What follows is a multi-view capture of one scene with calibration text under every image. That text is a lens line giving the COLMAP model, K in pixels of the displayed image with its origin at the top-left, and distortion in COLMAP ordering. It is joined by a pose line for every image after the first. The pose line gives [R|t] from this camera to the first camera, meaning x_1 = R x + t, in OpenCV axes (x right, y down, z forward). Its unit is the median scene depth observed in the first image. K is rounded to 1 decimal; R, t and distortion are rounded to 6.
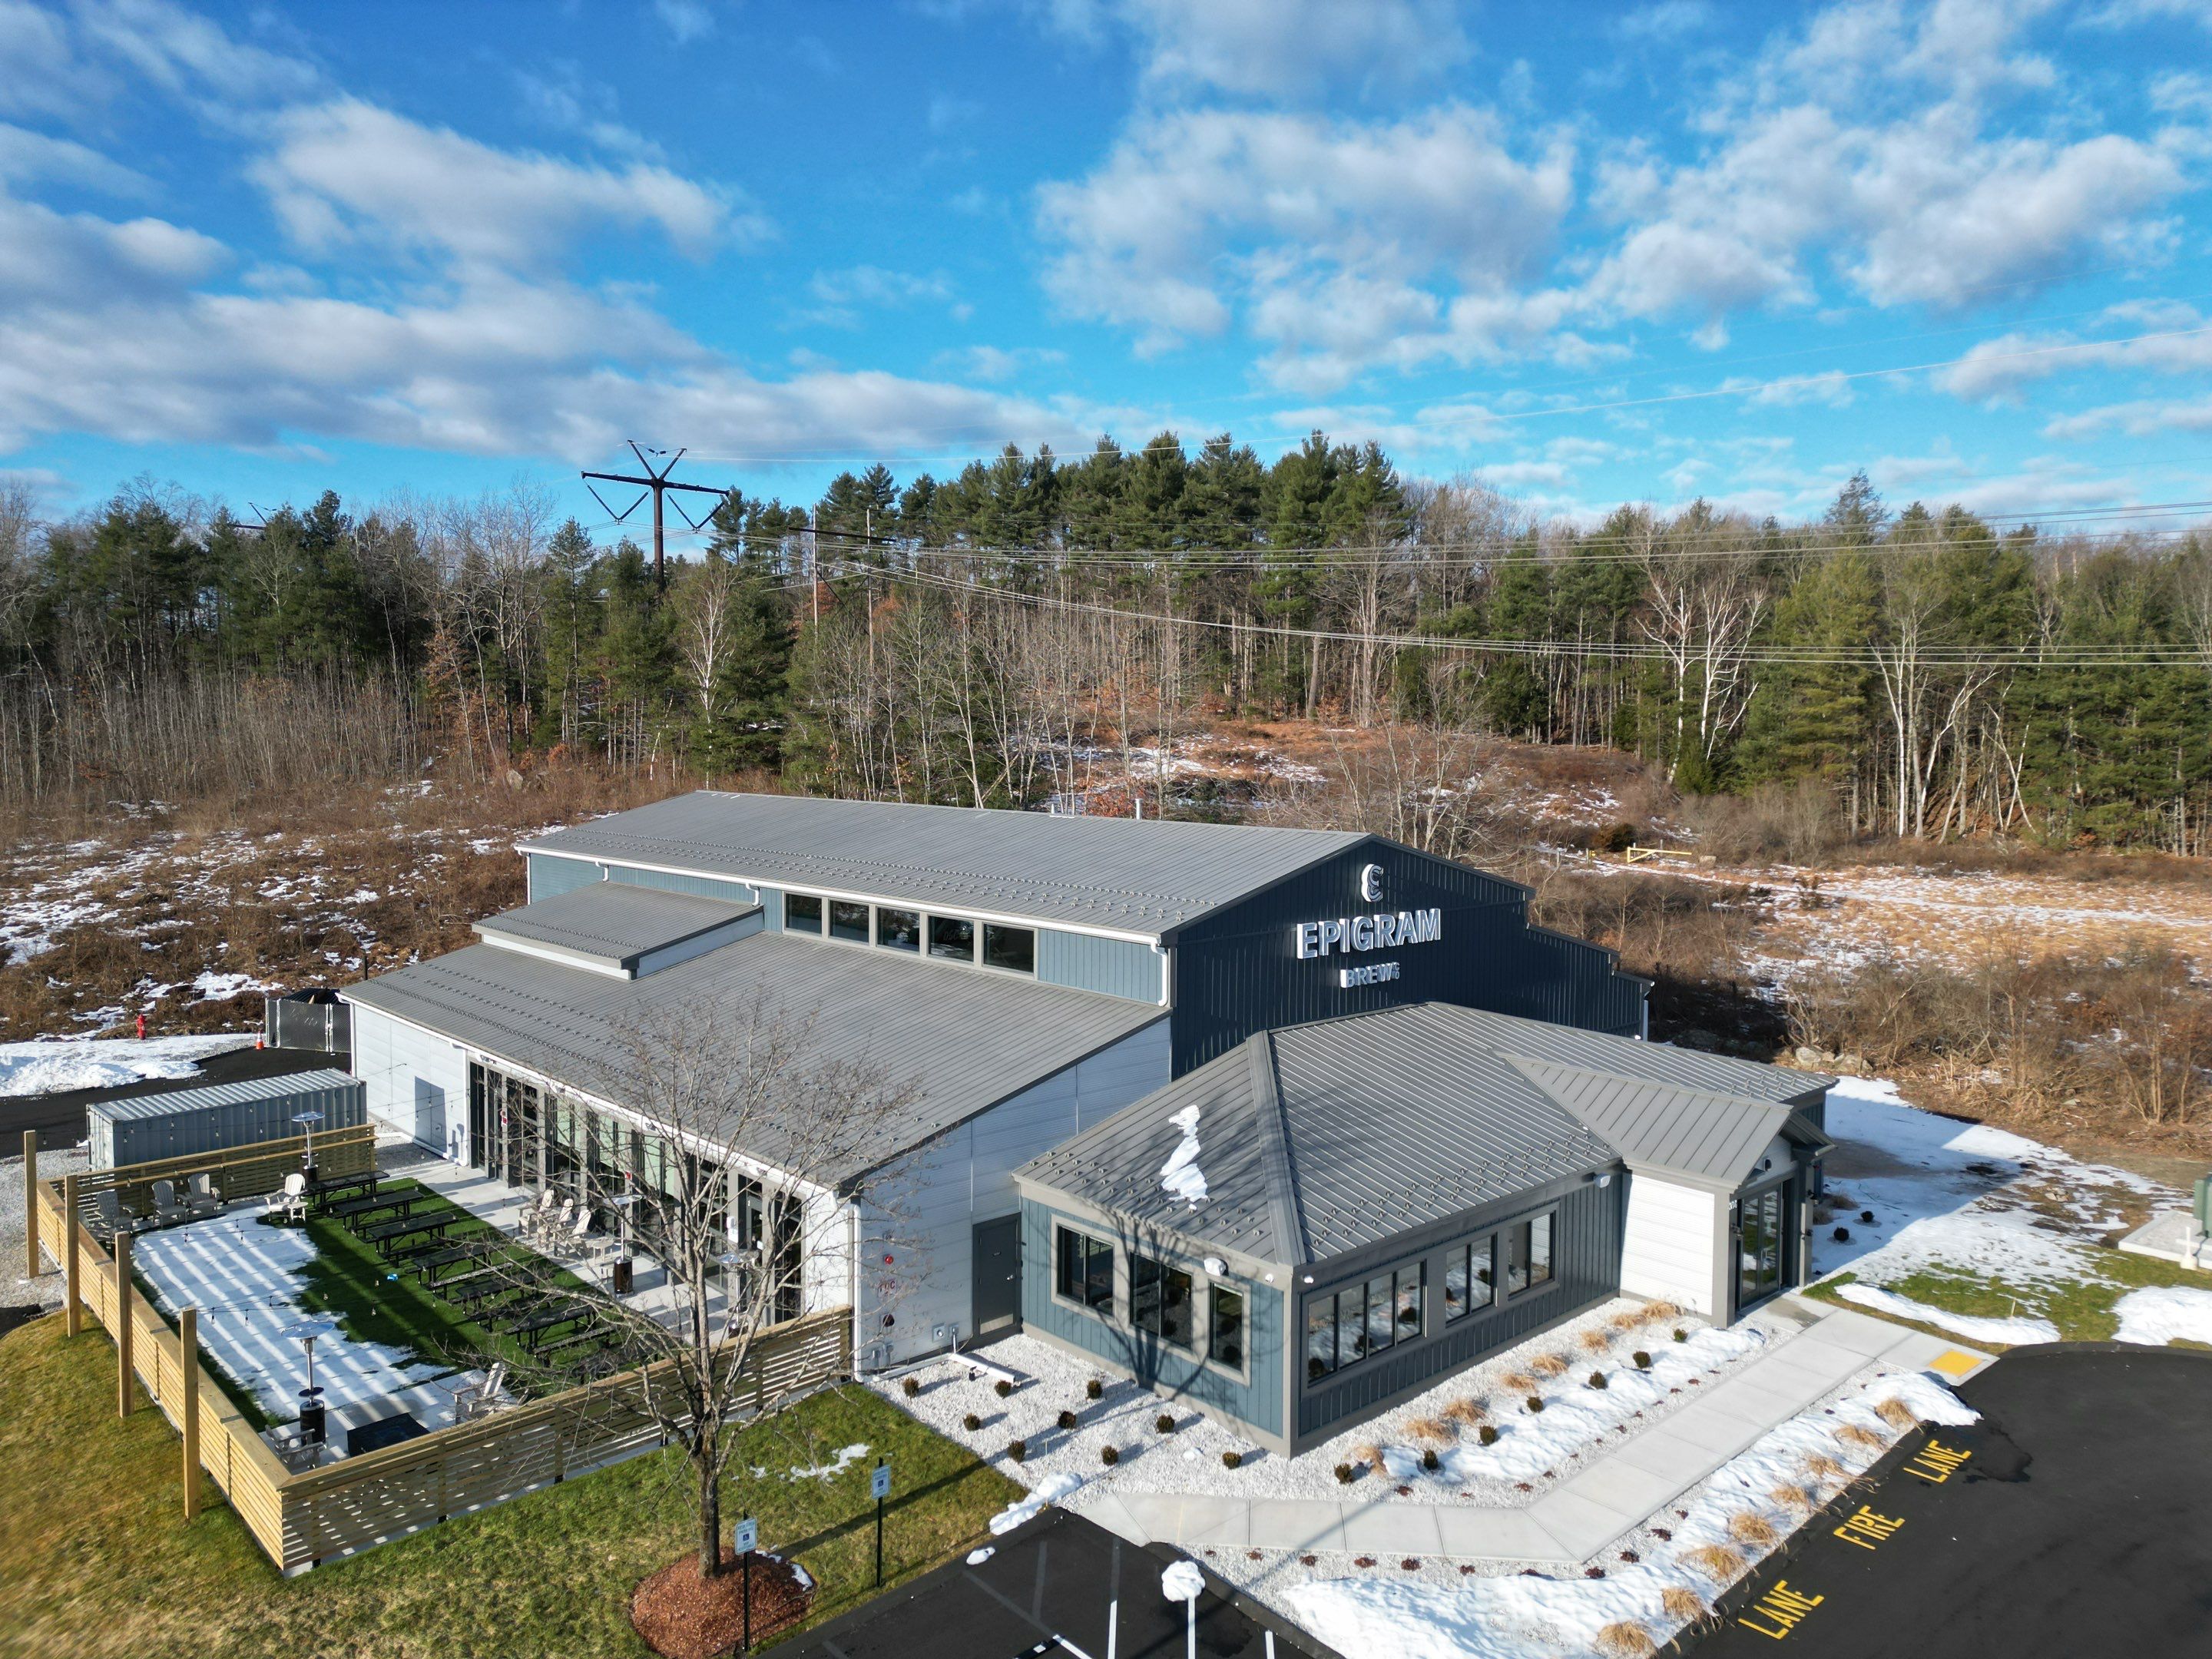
lens RADIAL K [[1543.1, 0, 1116.7], [0, 1543.1, 819.8], [0, 0, 1]] dist [0.069561, -0.055000]
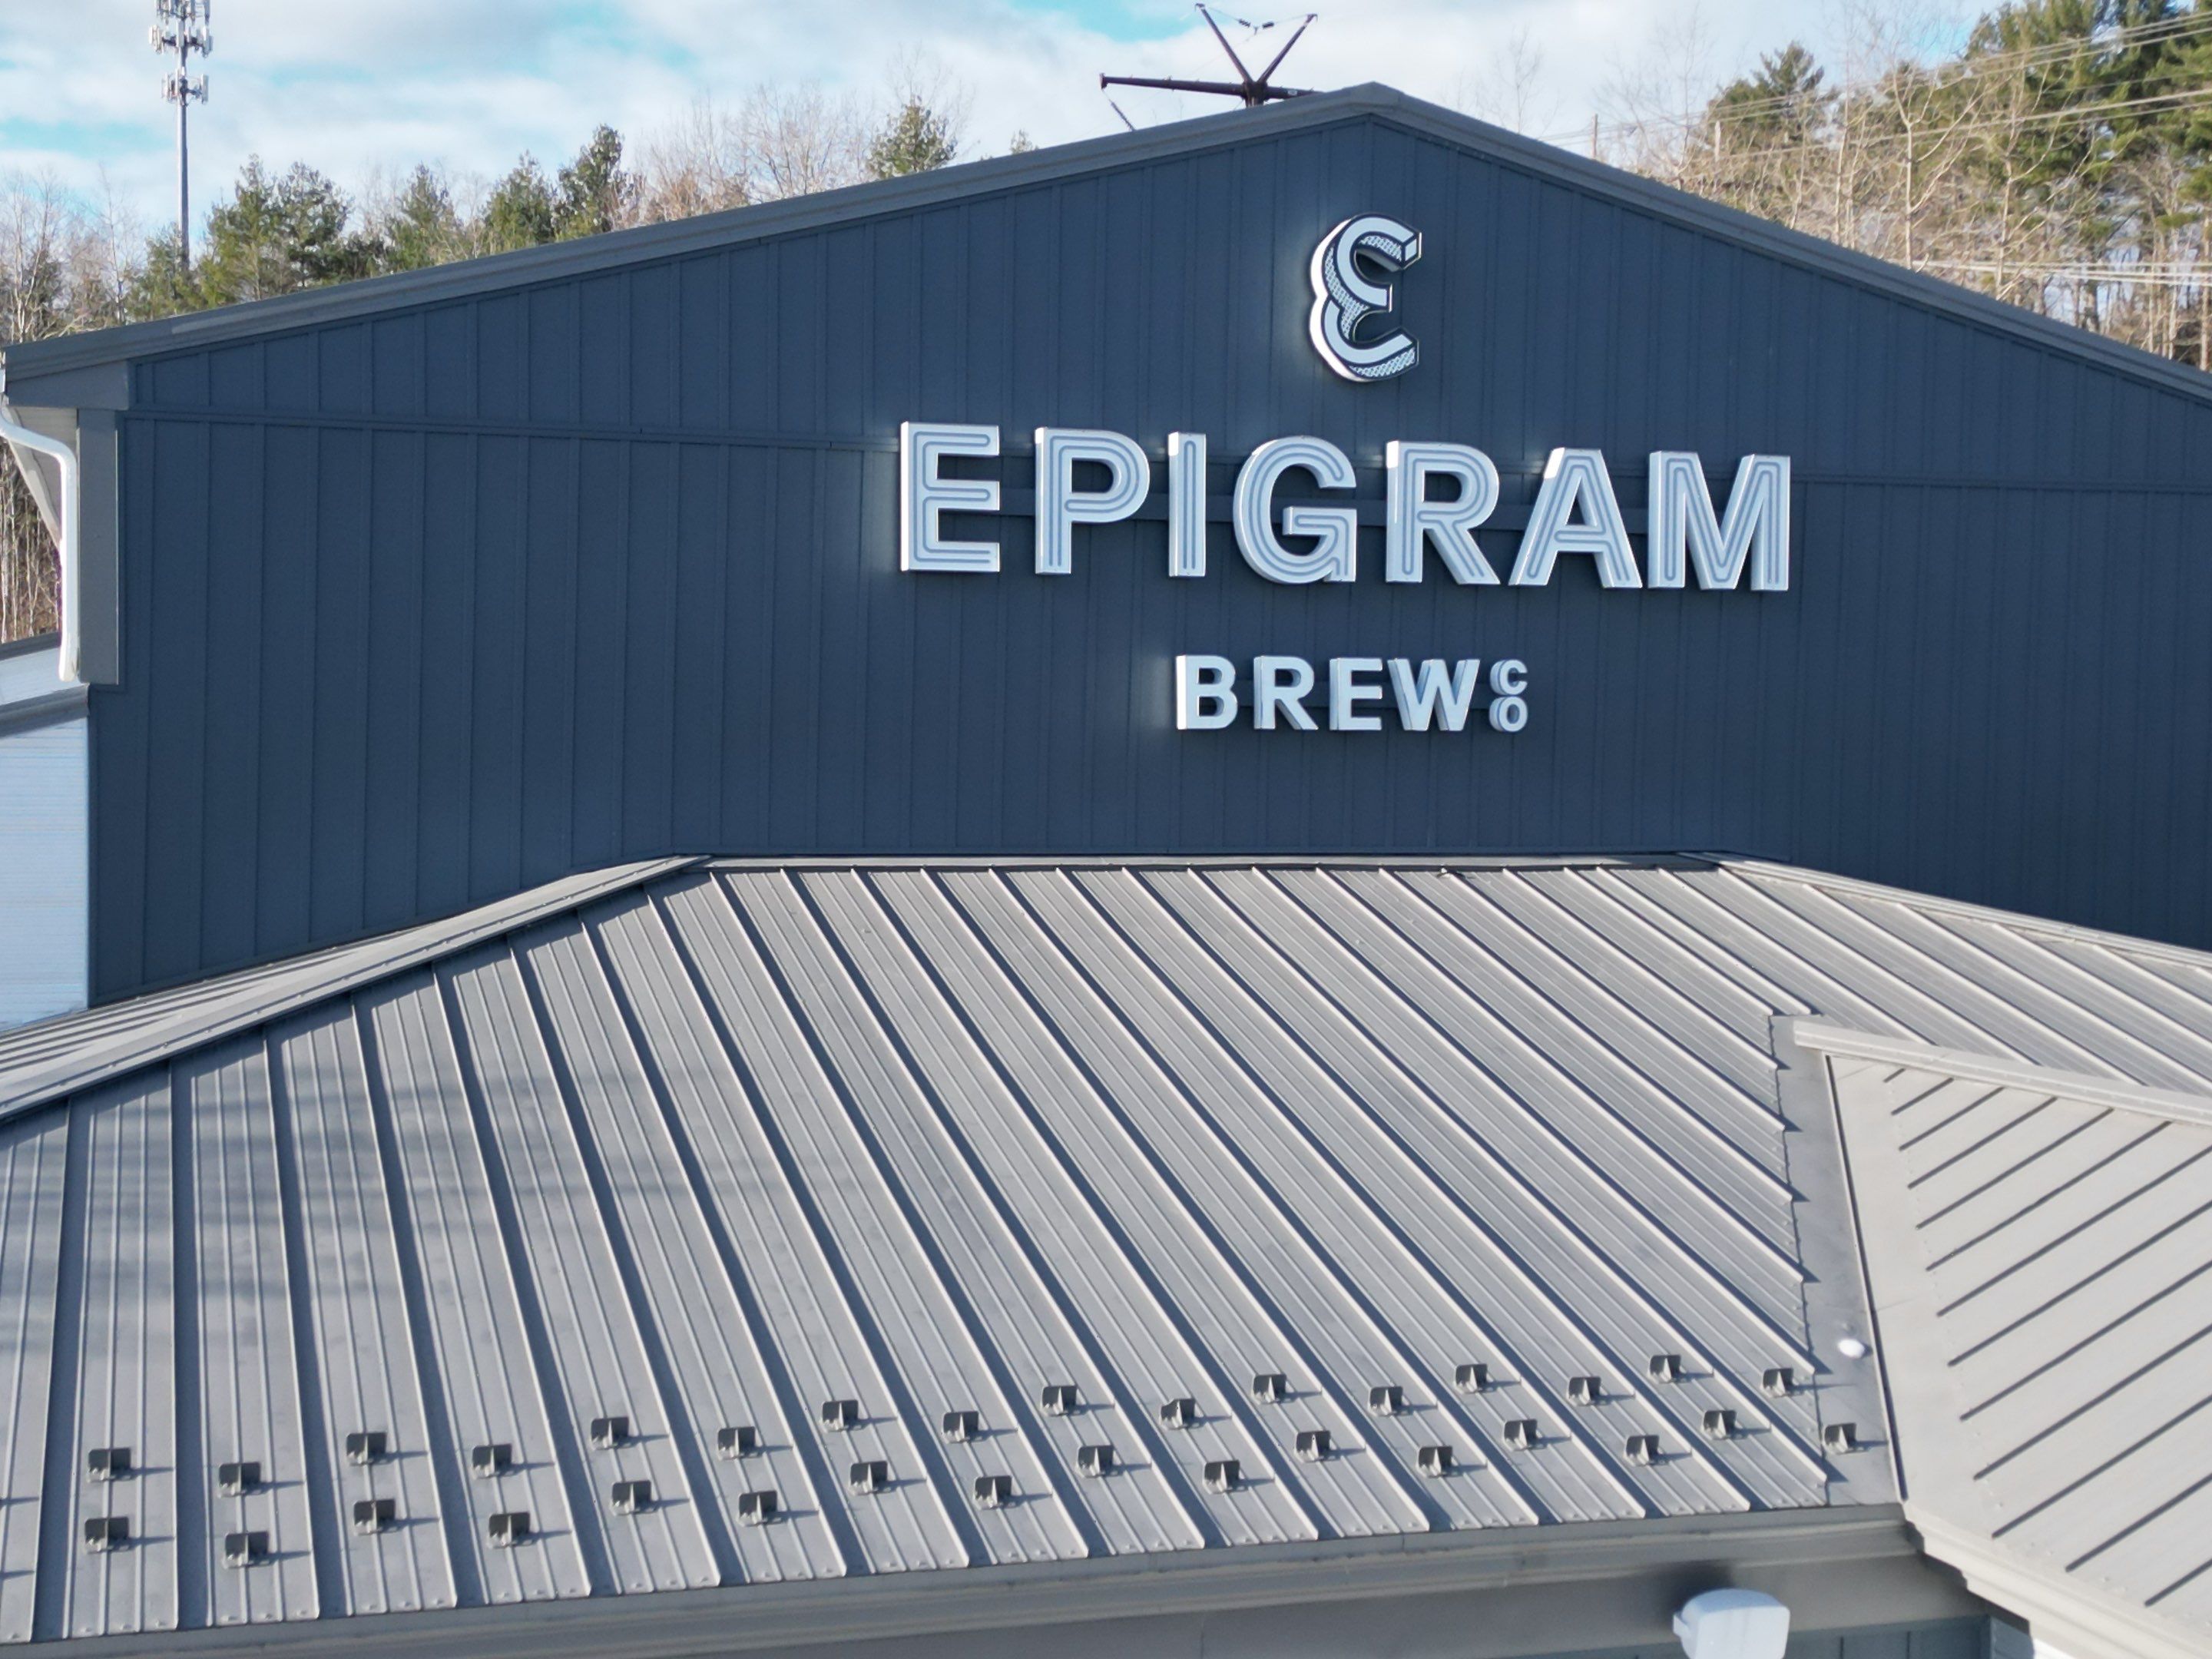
lens RADIAL K [[3068.5, 0, 1110.3], [0, 3068.5, 811.0], [0, 0, 1]] dist [0.108749, 0.000000]
pose [[0.905167, 0.016590, -0.424731, 0.331260], [-0.028956, 0.999323, -0.022677, 0.130558], [0.424068, 0.032825, 0.905035, 0.569417]]
